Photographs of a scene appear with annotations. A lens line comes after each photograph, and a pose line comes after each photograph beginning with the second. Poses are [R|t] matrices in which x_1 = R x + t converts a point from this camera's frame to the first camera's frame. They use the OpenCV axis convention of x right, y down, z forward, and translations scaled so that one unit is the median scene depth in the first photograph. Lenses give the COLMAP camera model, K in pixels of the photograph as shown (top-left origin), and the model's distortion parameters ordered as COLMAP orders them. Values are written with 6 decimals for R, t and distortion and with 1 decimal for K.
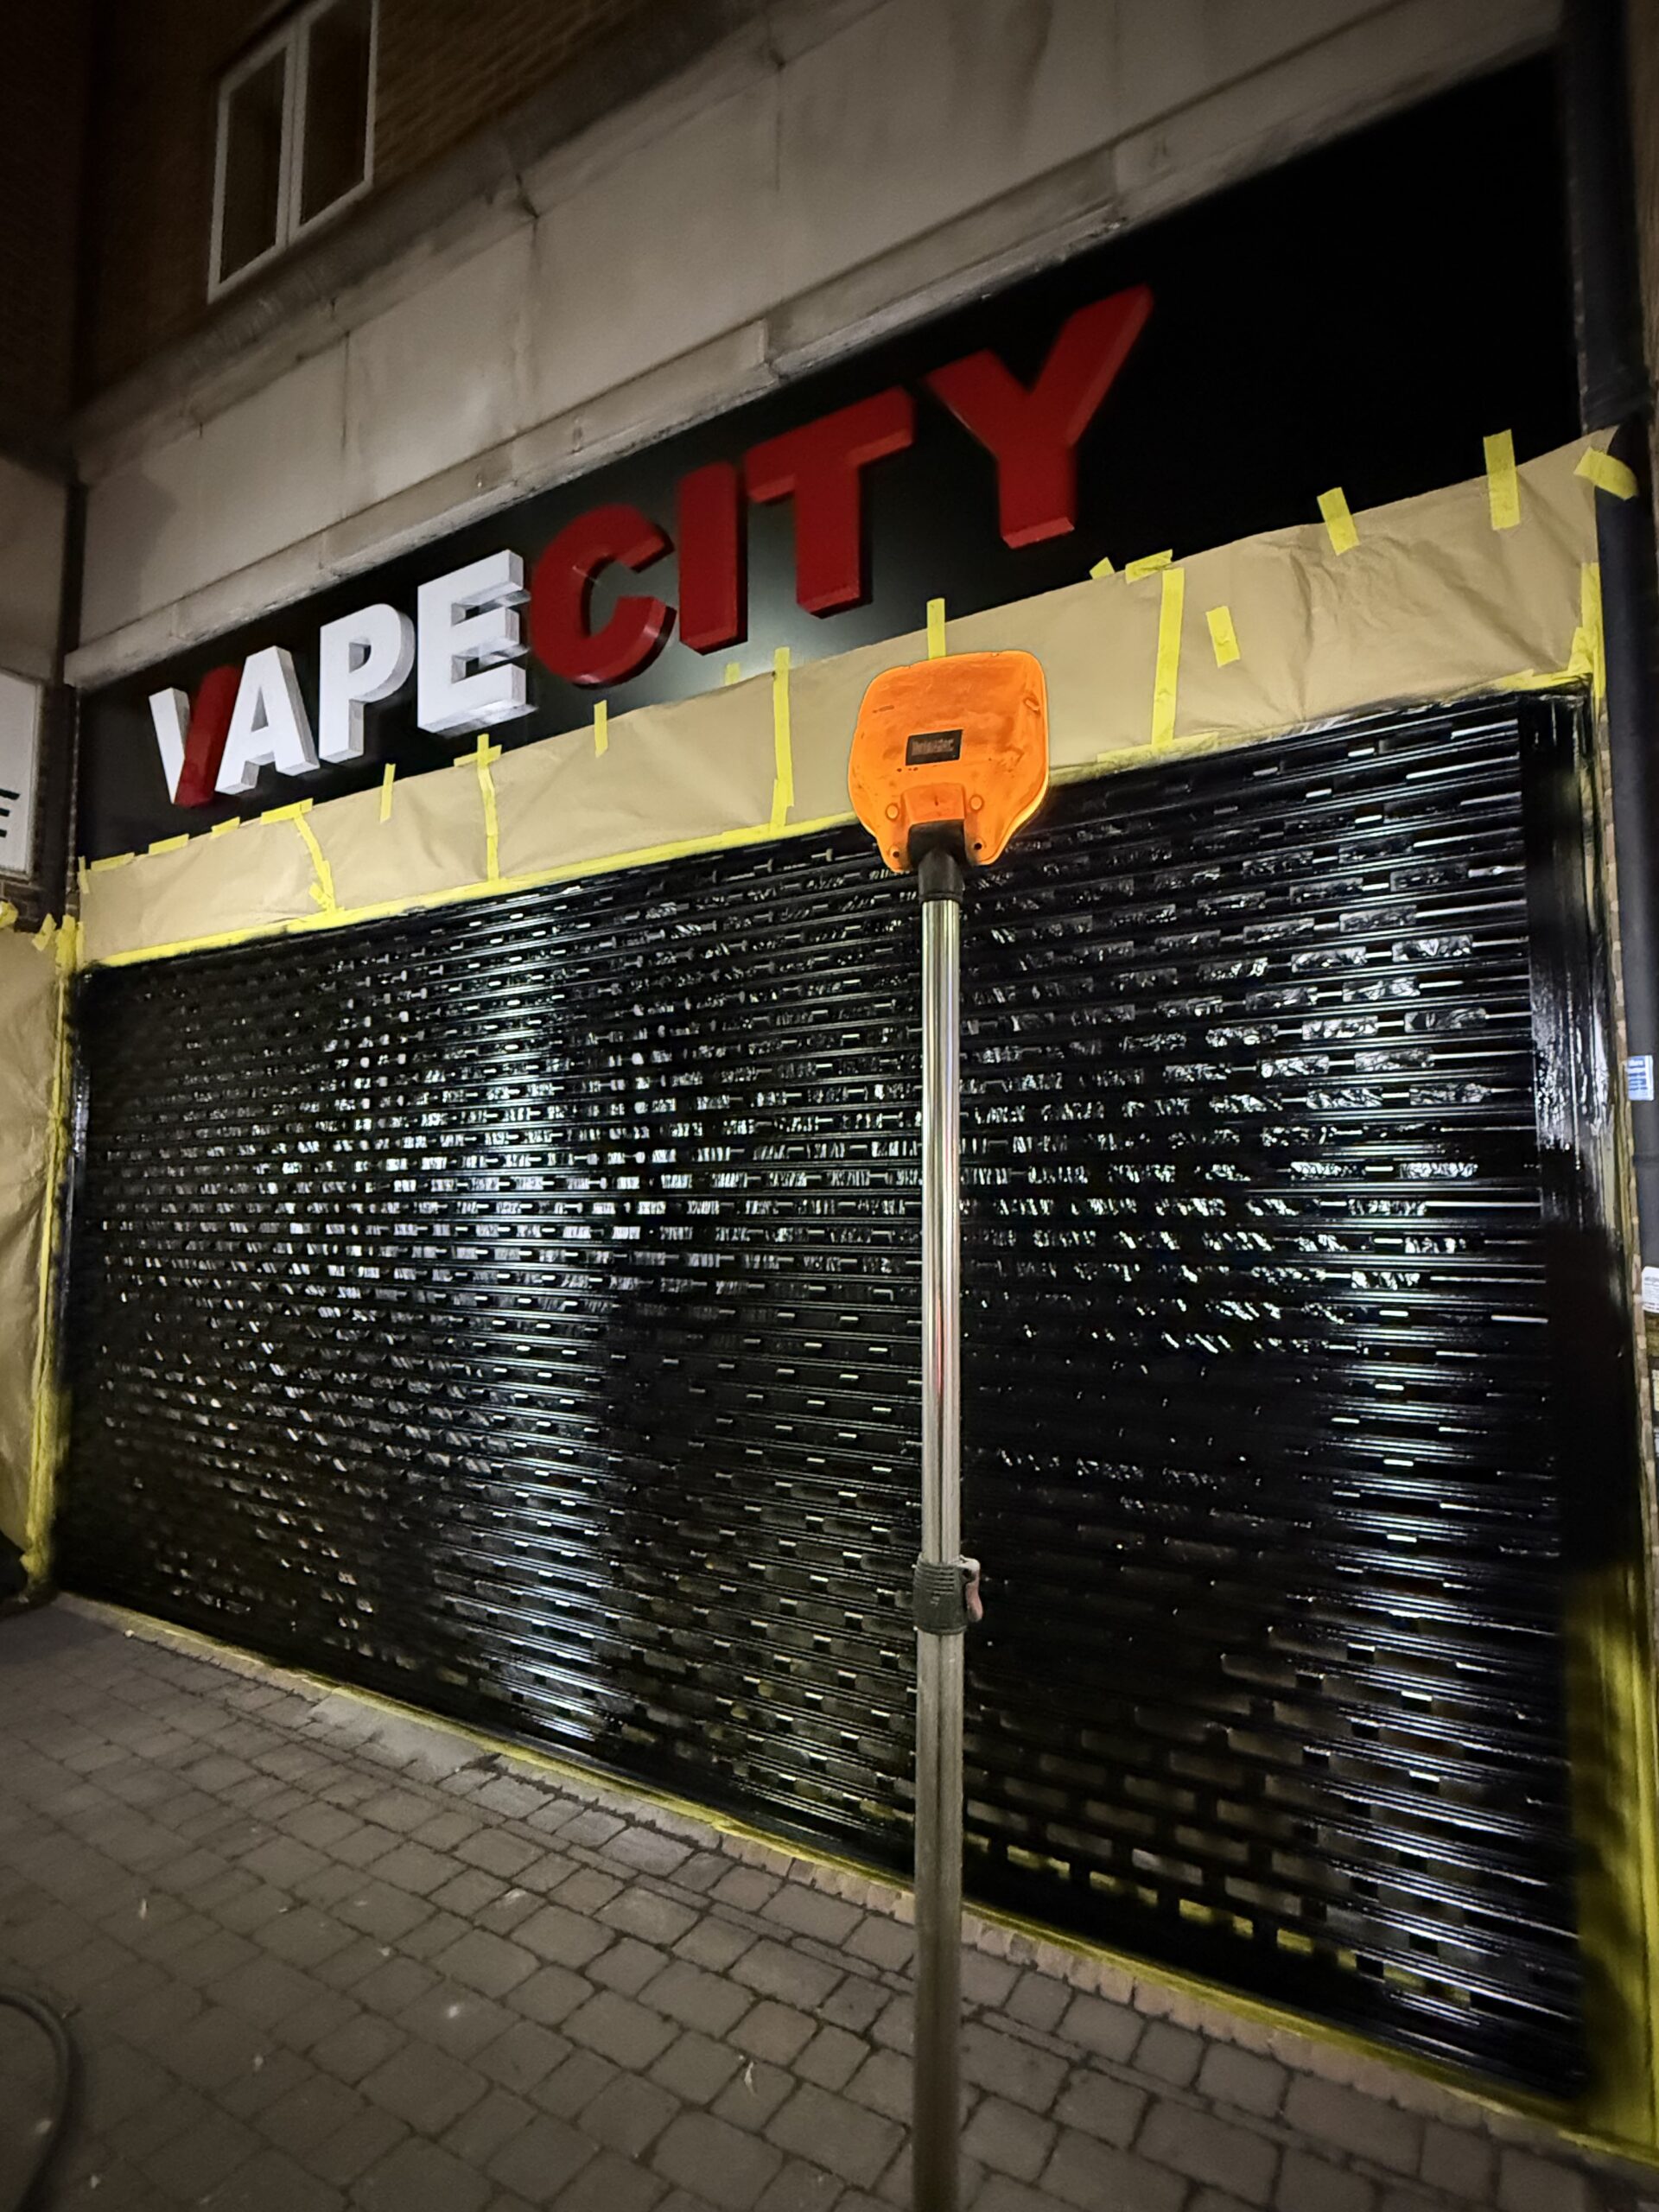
lens RADIAL K [[1164.7, 0, 829.5], [0, 1164.7, 1103.9], [0, 0, 1]] dist [-0.003161, -0.001280]
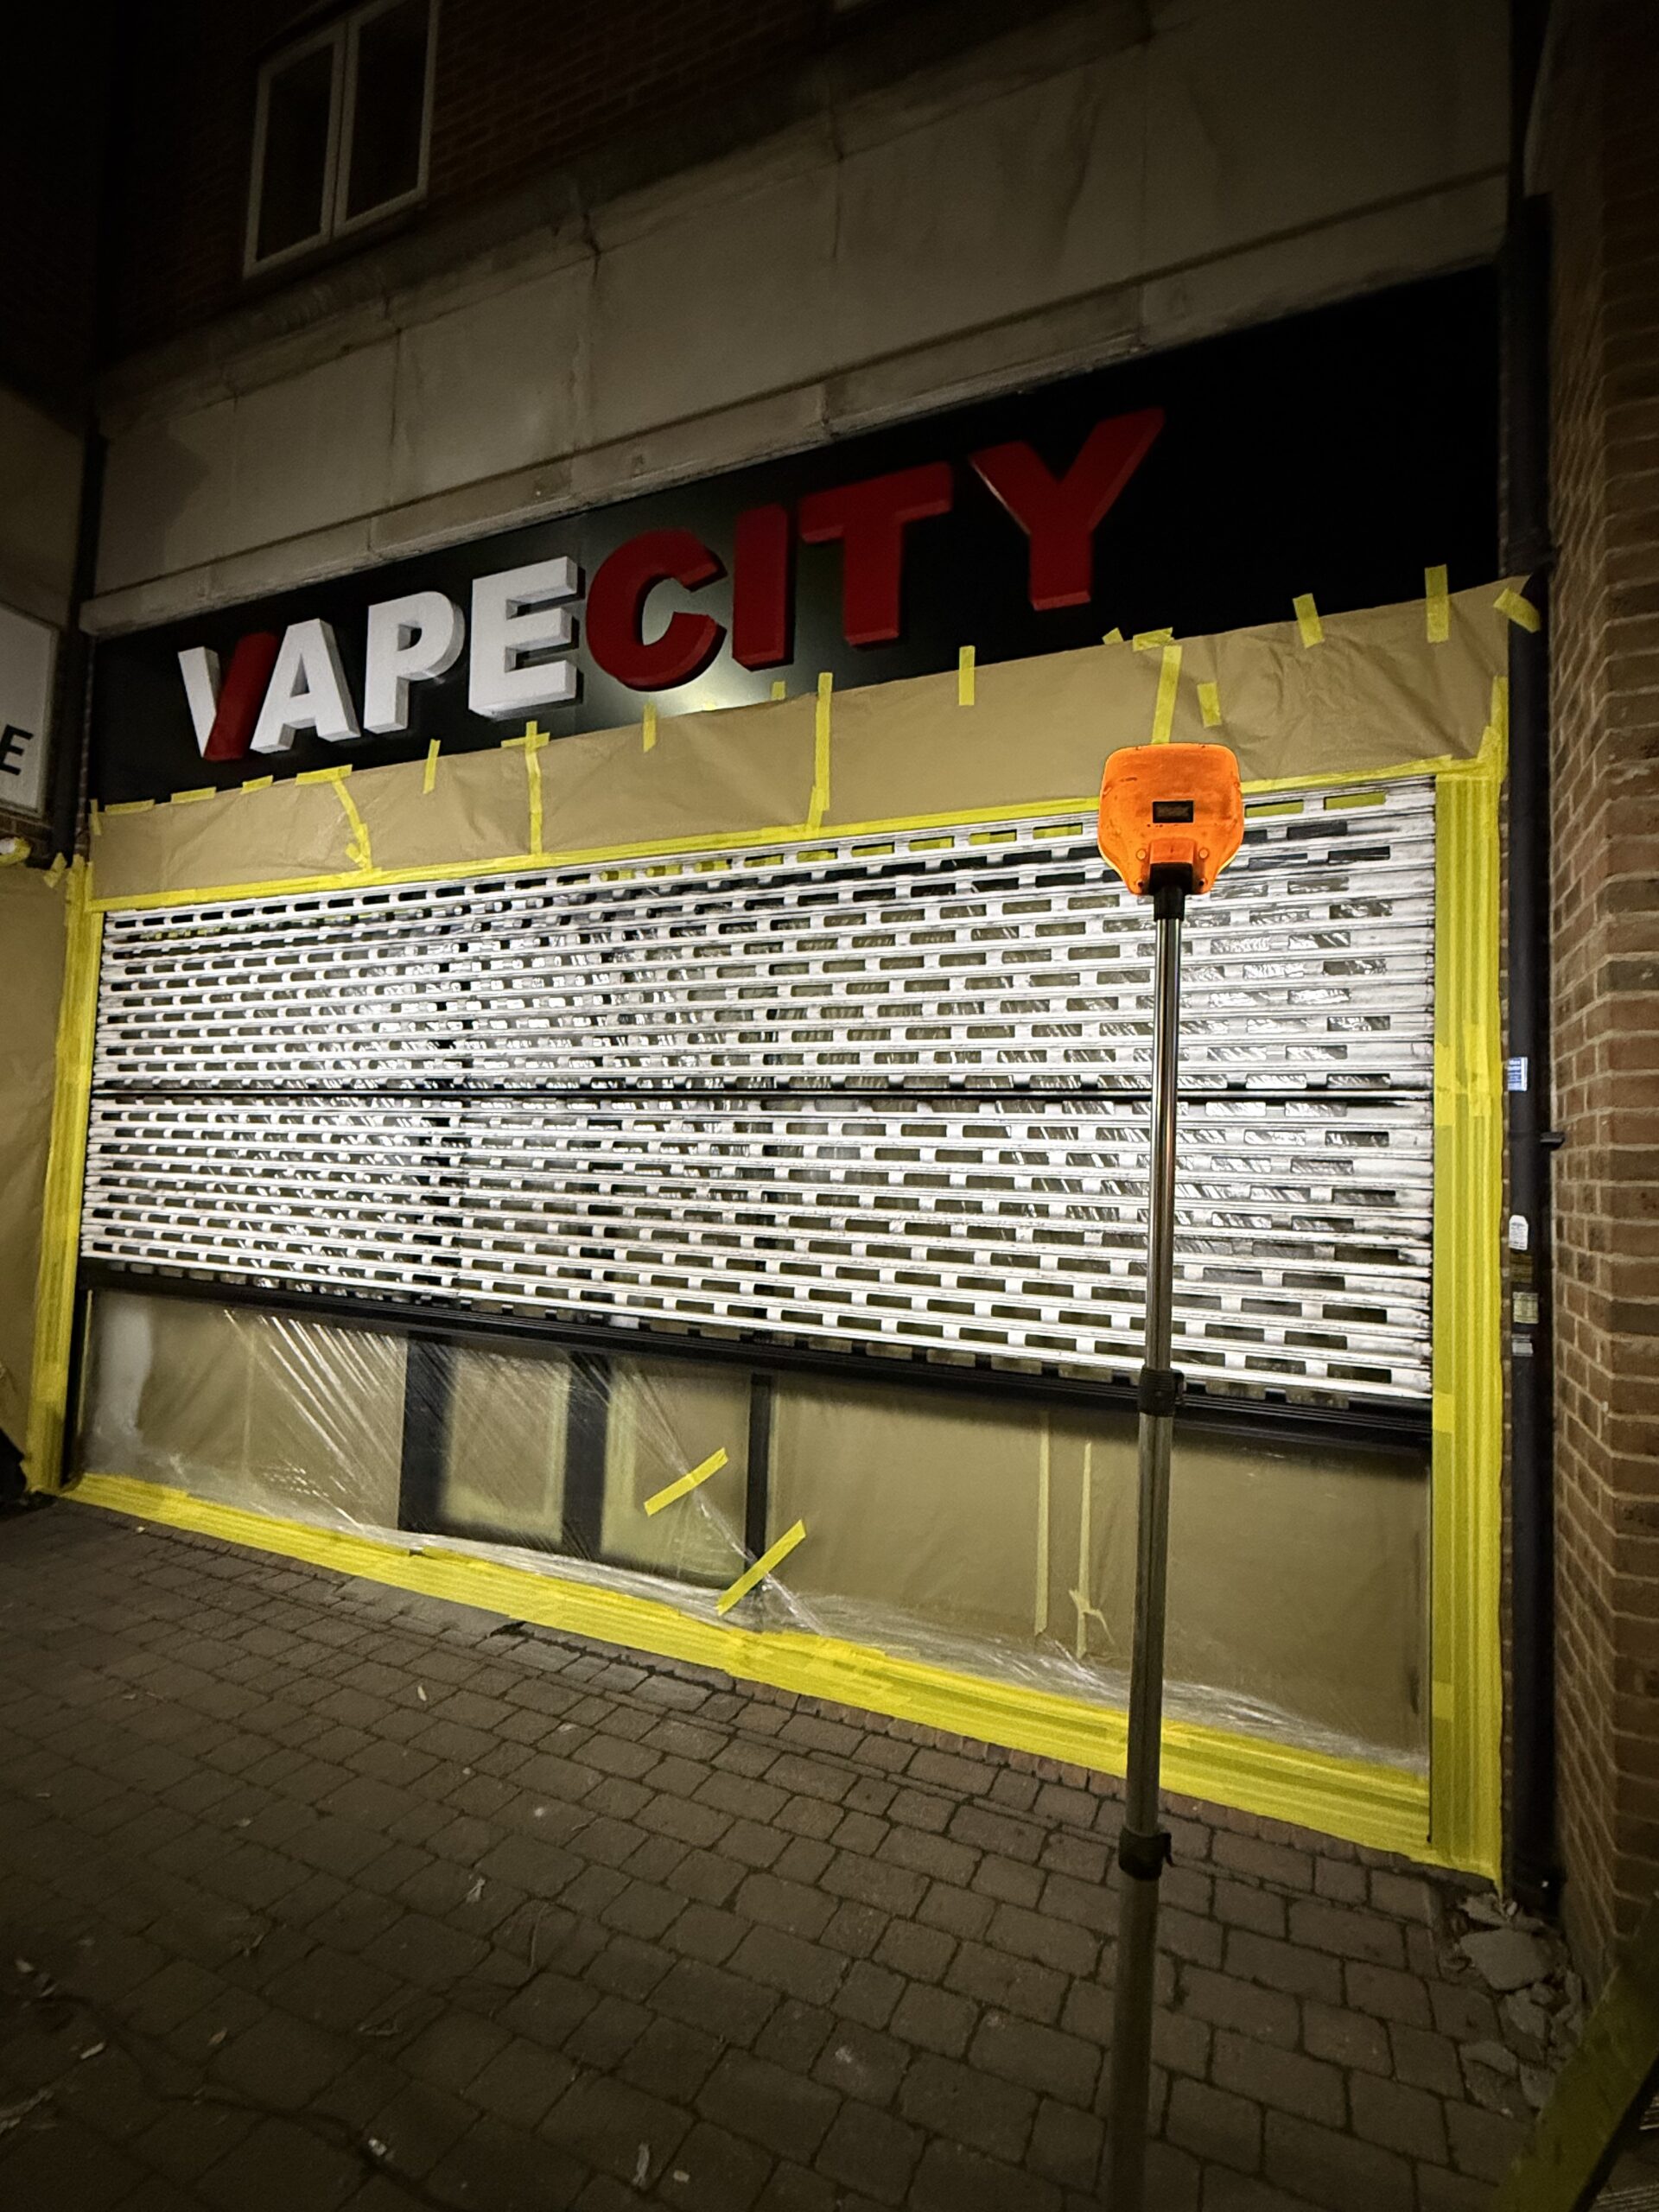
lens RADIAL K [[1092.4, 0, 830.2], [0, 1092.4, 1109.4], [0, 0, 1]] dist [-0.003540, -0.001959]
pose [[0.991790, 0.043372, 0.120295, -0.143357], [-0.046779, 0.998576, 0.025639, 0.014217], [-0.119012, -0.031055, 0.992407, -0.090778]]
